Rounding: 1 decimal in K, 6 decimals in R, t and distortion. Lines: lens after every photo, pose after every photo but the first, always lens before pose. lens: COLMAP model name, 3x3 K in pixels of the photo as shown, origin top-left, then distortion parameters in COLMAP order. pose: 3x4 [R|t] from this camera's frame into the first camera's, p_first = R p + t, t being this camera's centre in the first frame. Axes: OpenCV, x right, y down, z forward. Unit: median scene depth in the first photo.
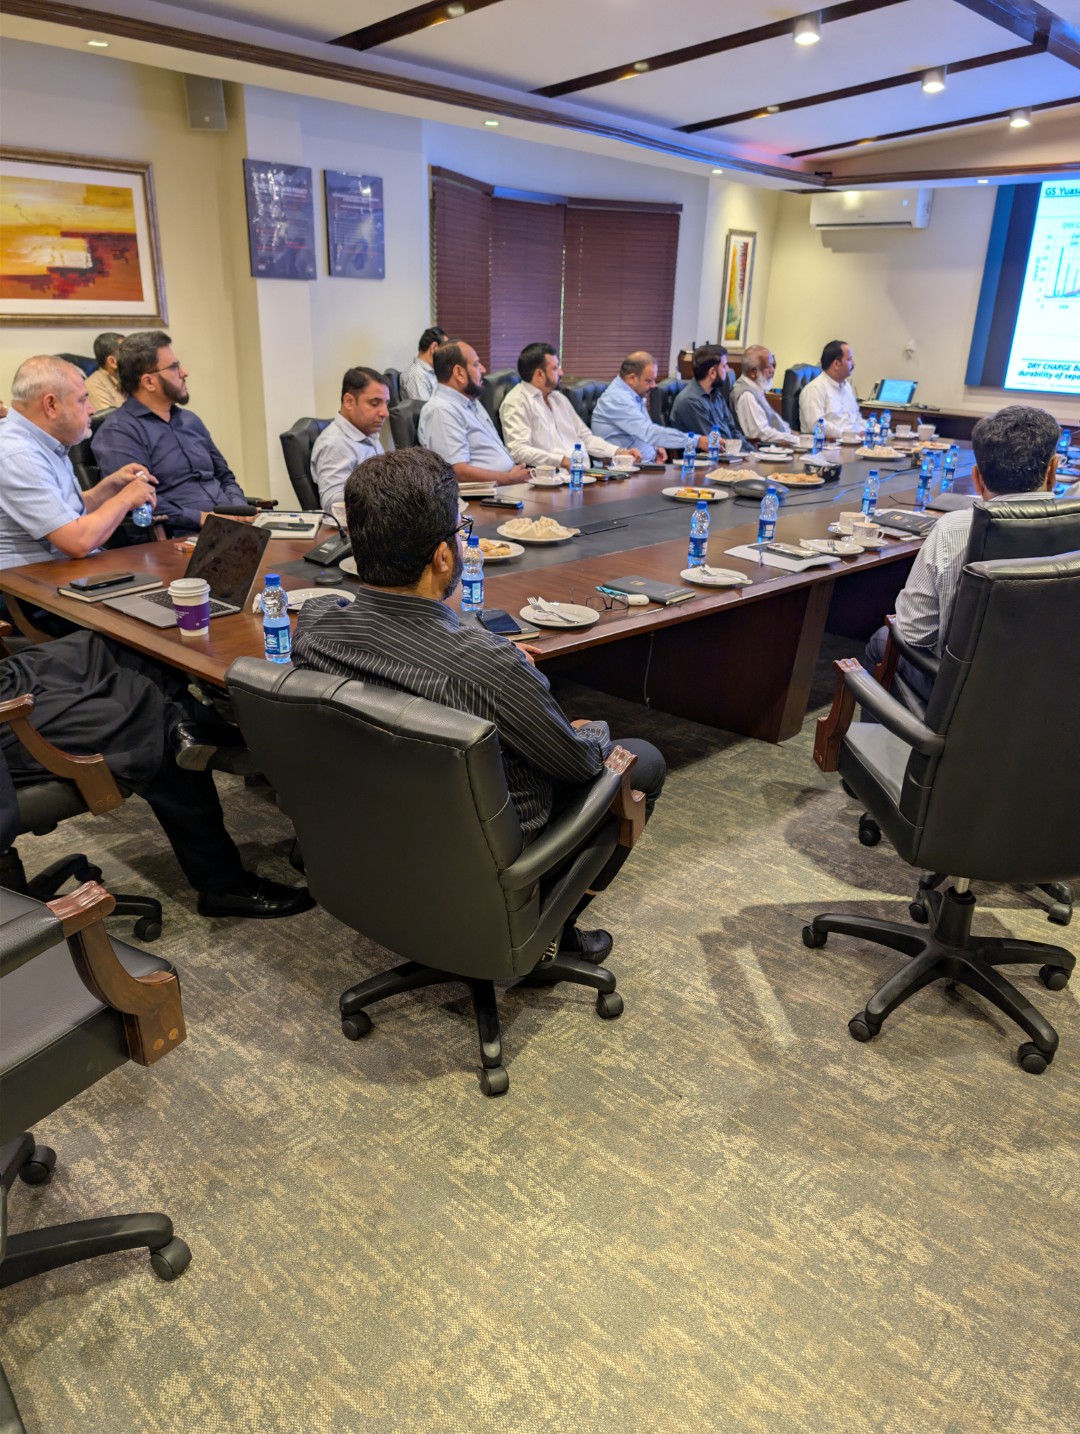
lens RADIAL K [[1019.7, 0, 559.6], [0, 1019.7, 723.1], [0, 0, 1]] dist [0.015115, -0.013155]
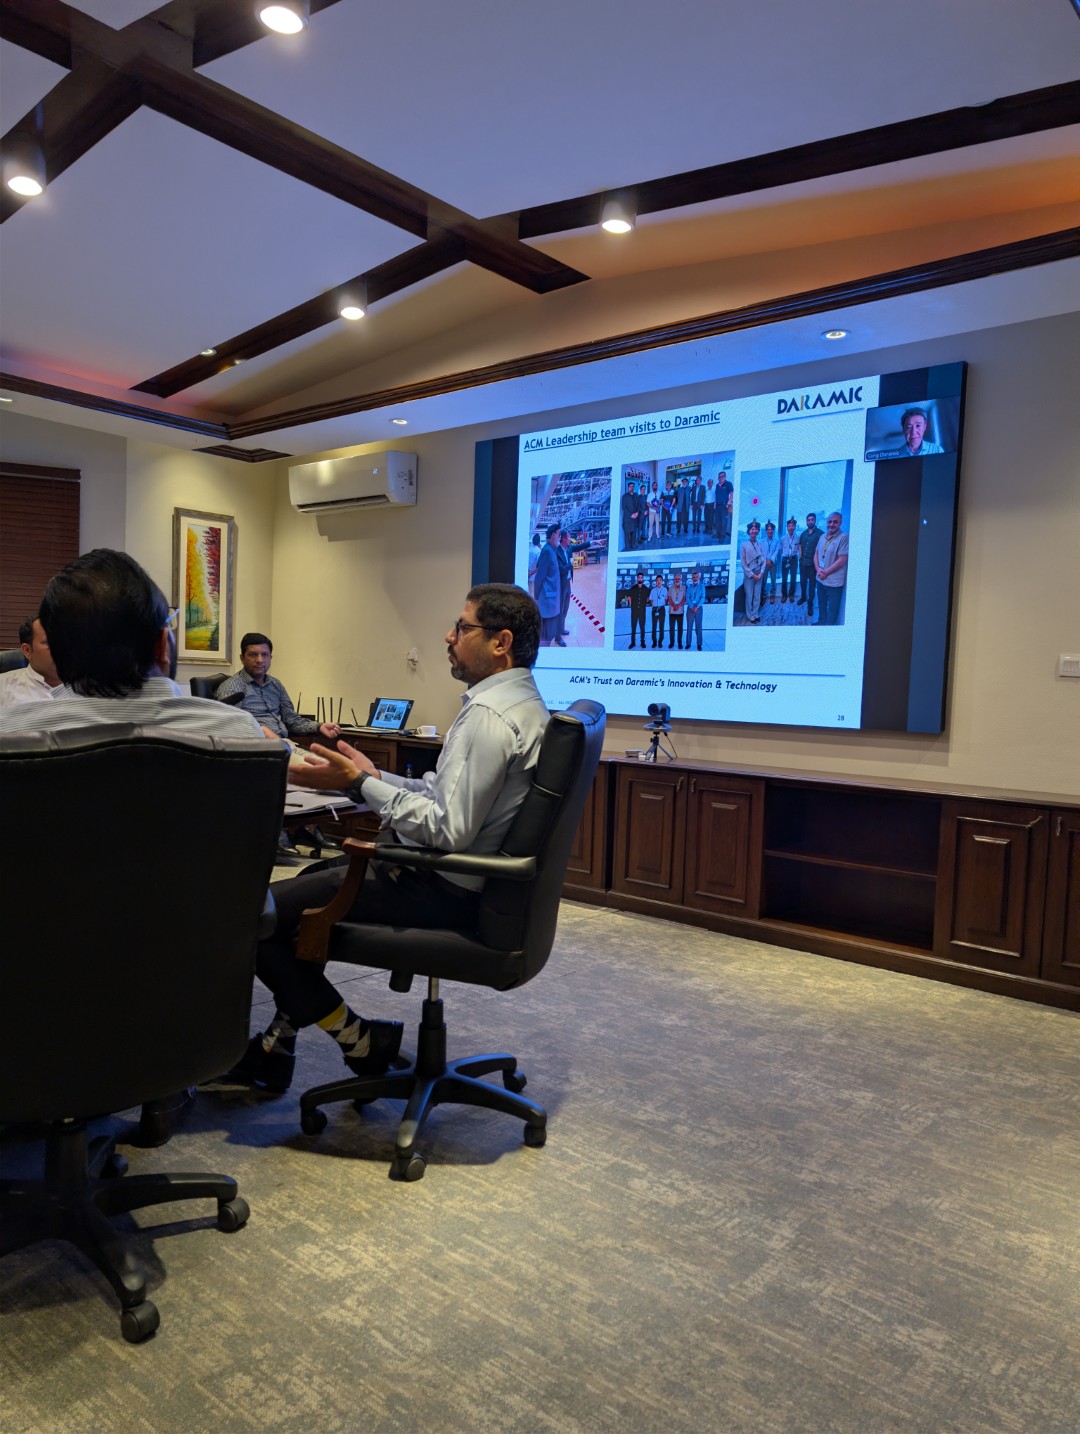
lens RADIAL K [[1019.7, 0, 530.6], [0, 1019.7, 736.2], [0, 0, 1]] dist [0.015115, -0.013155]
pose [[0.999708, 0.007959, 0.022817, 0.455446], [-0.000093, 0.945469, -0.325712, -0.091384], [-0.024165, 0.325615, 0.945194, 0.380477]]
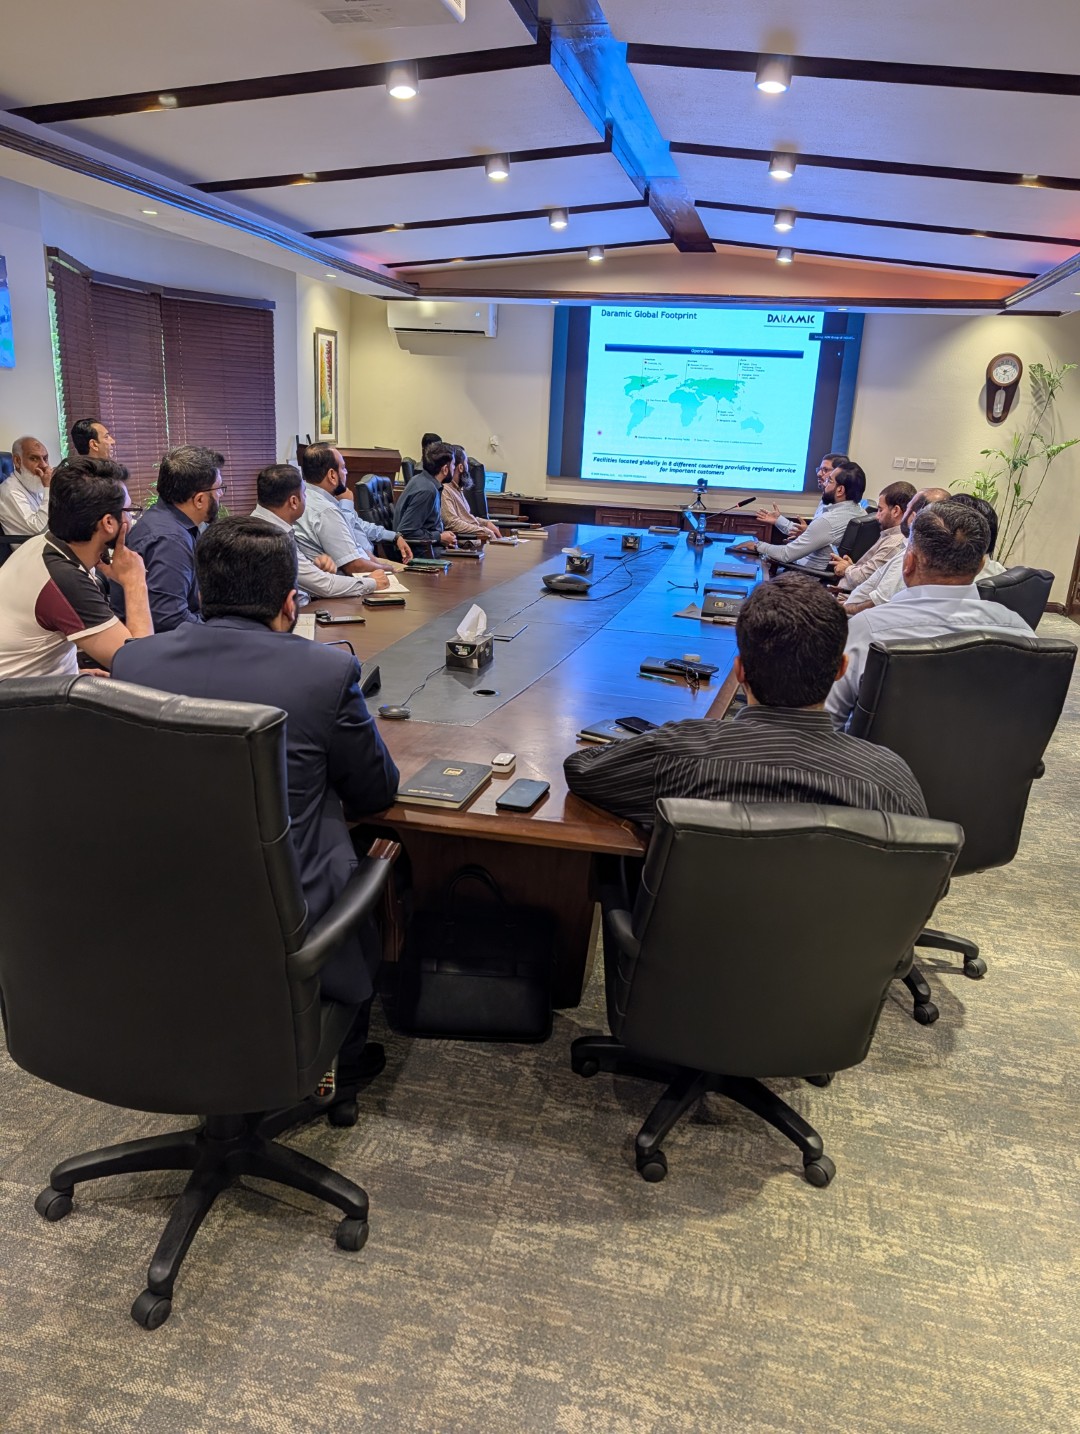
lens RADIAL K [[1019.7, 0, 540.2], [0, 1019.7, 720.0], [0, 0, 1]] dist [0.015115, -0.013155]
pose [[0.878895, -0.122700, 0.460965, -0.173549], [0.158172, 0.986643, -0.038950, -0.023911], [-0.450029, 0.107145, 0.886563, 0.040348]]
